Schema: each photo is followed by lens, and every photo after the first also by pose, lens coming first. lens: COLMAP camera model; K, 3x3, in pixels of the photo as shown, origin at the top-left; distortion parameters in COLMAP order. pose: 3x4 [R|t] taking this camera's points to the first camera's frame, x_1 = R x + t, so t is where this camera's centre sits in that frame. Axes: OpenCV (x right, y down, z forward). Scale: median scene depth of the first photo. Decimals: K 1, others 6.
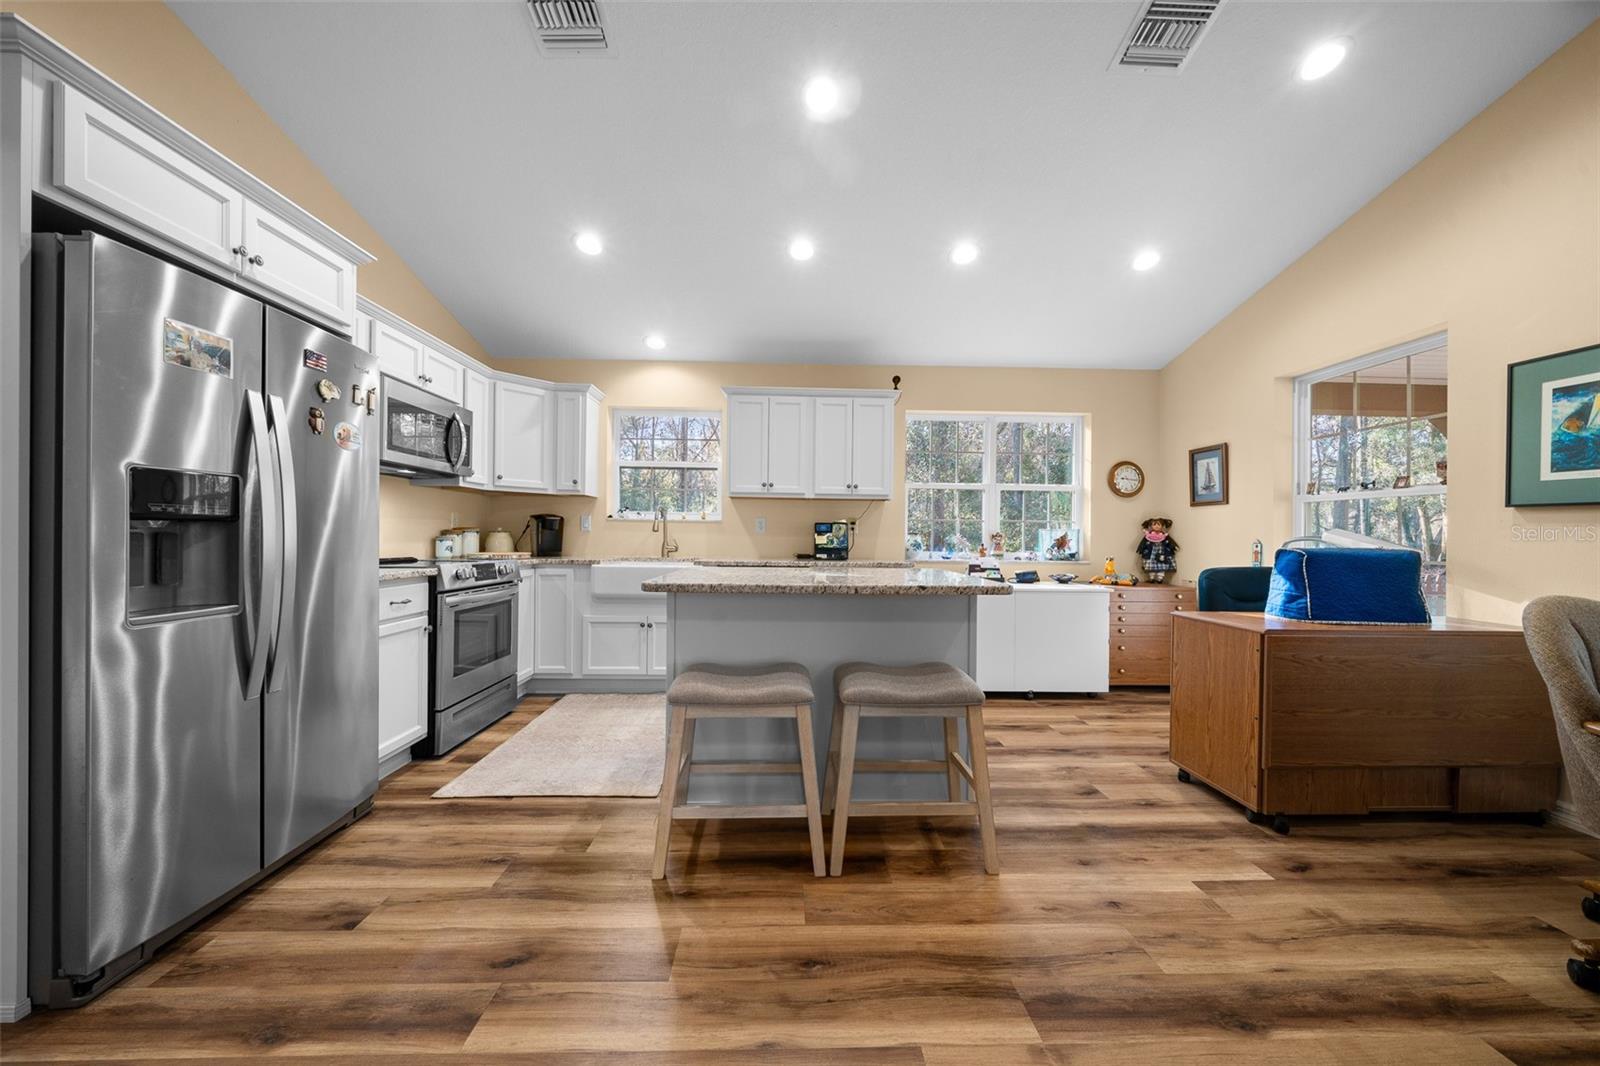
lens RADIAL K [[559.1, 0, 800.0], [0, 559.1, 533.0], [0, 0, 1]] dist [-0.001222, -0.000065]
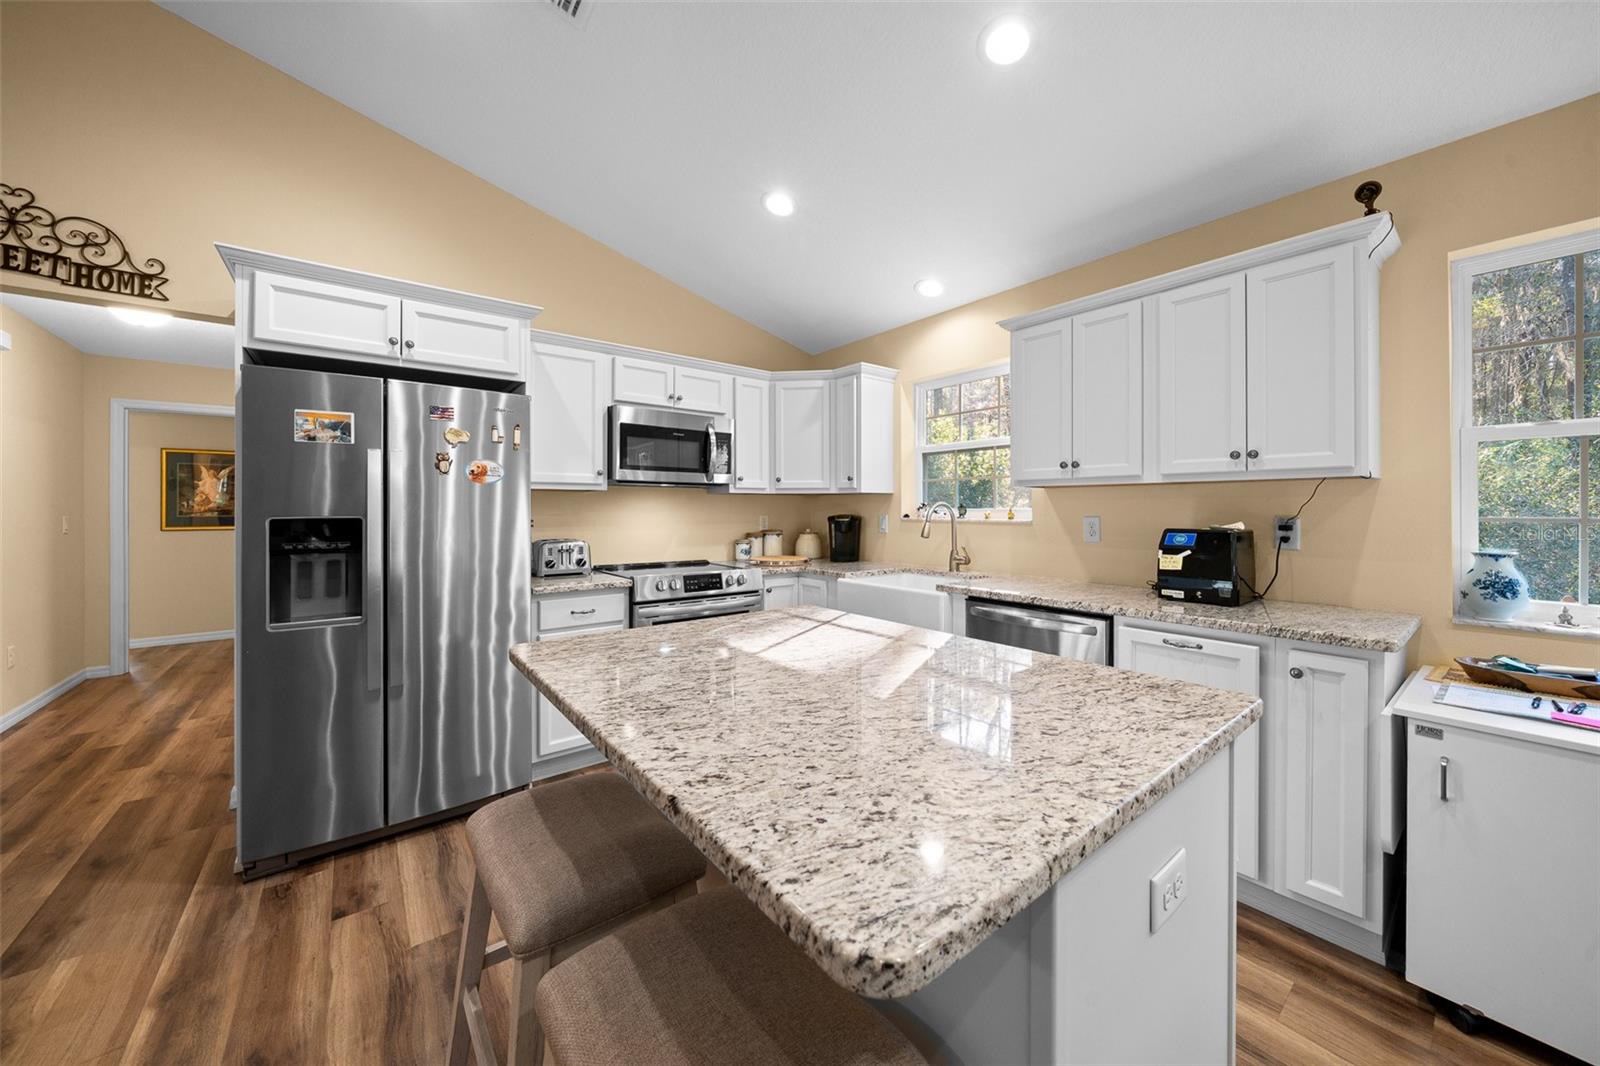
lens RADIAL K [[570.8, 0, 802.7], [0, 570.8, 506.8], [0, 0, 1]] dist [-0.000199, 0.000033]
pose [[0.592957, -0.016380, -0.805068, 0.339927], [0.012429, 0.999860, -0.011189, -0.049005], [0.805138, -0.003372, 0.593078, 0.522229]]
